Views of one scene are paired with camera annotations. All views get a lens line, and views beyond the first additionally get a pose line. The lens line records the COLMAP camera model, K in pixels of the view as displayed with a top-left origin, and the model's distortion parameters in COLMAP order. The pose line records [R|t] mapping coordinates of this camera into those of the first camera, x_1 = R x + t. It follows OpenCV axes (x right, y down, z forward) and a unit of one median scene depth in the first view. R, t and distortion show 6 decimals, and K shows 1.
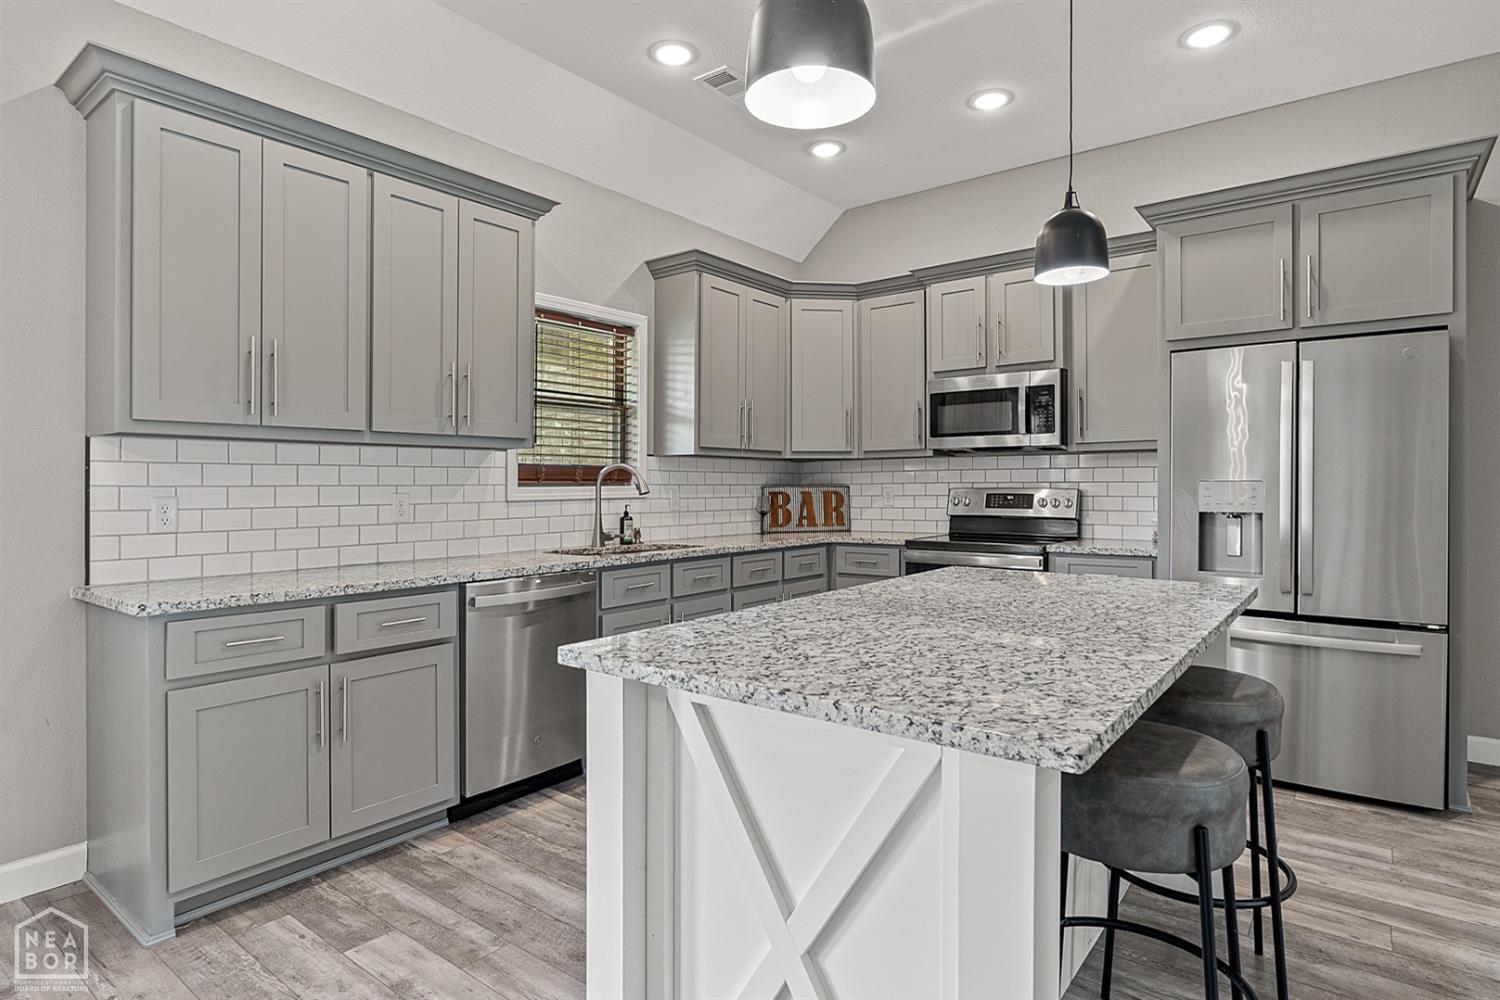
lens RADIAL K [[800.9, 0, 753.4], [0, 800.9, 491.0], [0, 0, 1]] dist [-0.011083, 0.000978]
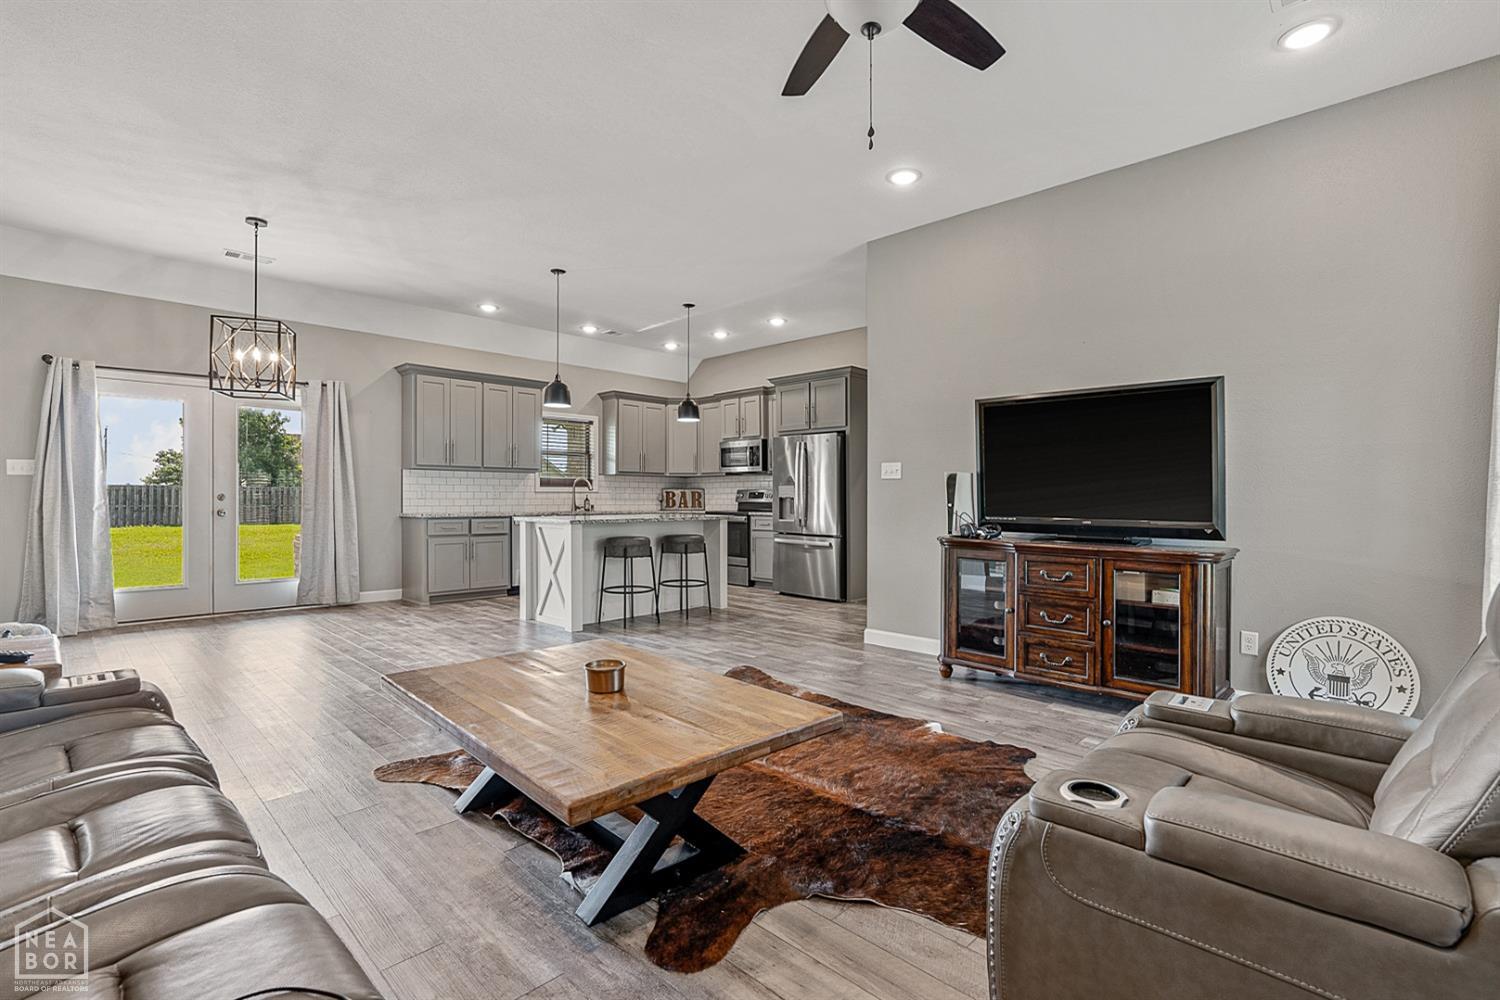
lens RADIAL K [[684.9, 0, 749.2], [0, 684.9, 517.8], [0, 0, 1]] dist [0.001458, 0.000119]
pose [[0.993204, 0.010952, -0.115872, 0.549885], [-0.008298, 0.999693, 0.023362, 0.032617], [0.116093, -0.022241, 0.992989, -0.977522]]
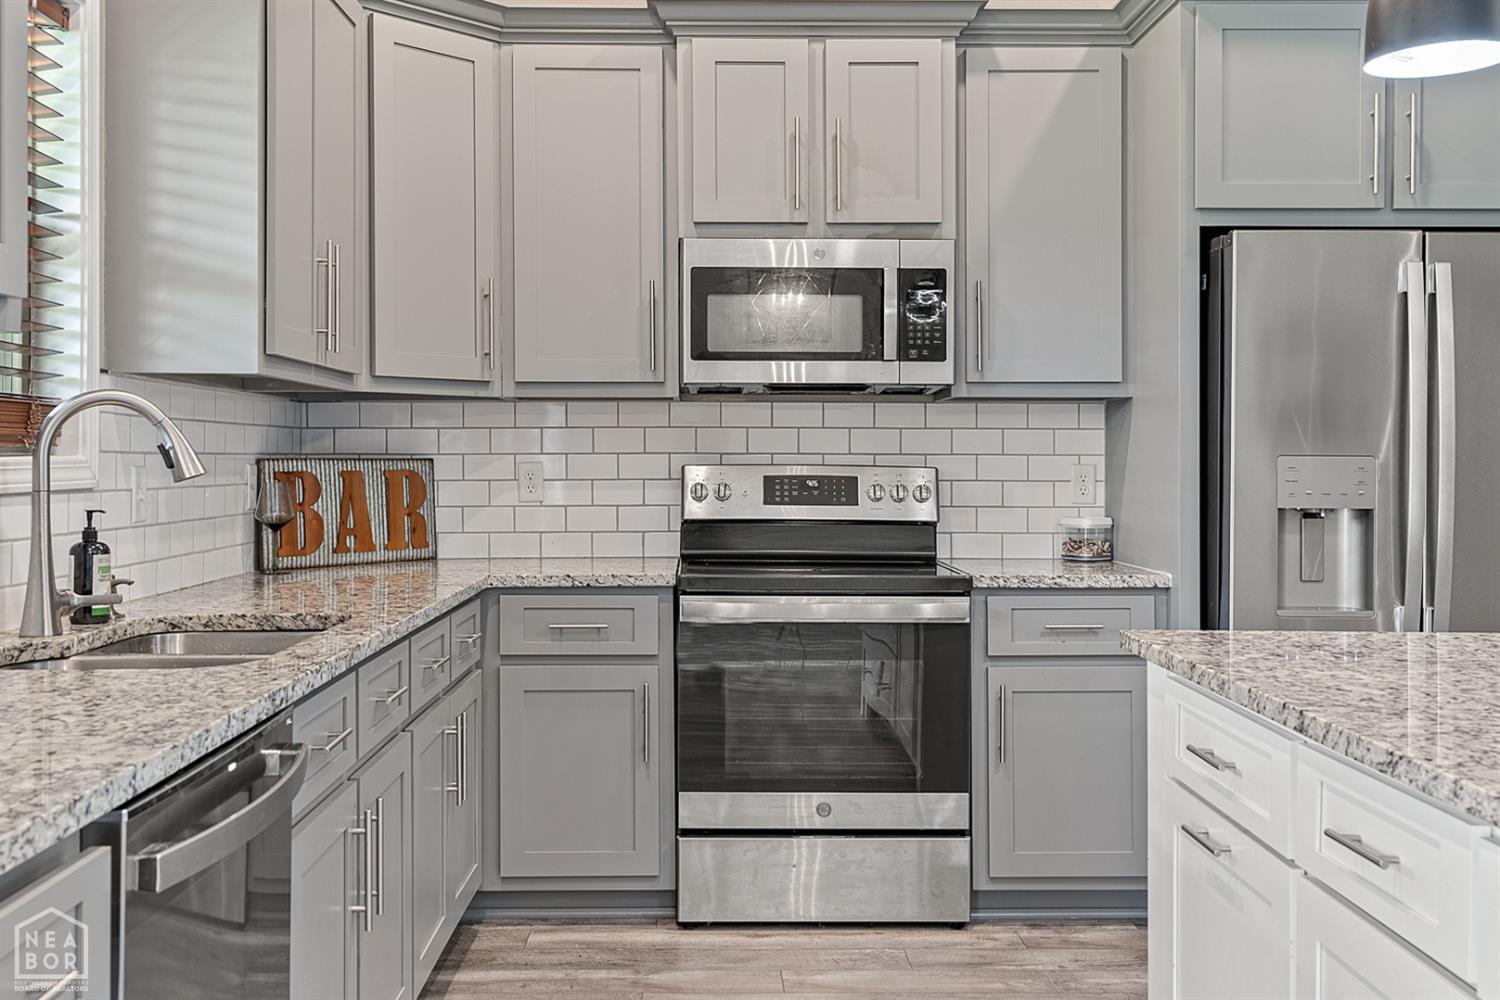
lens RADIAL K [[1493.7, 0, 731.6], [0, 1493.7, 490.8], [0, 0, 1]] dist [0.025035, 0.005487]
pose [[0.783560, -0.007253, 0.621274, -0.328609], [-0.002959, 0.999877, 0.015406, -0.001818], [-0.621309, -0.013910, 0.783442, 0.294470]]
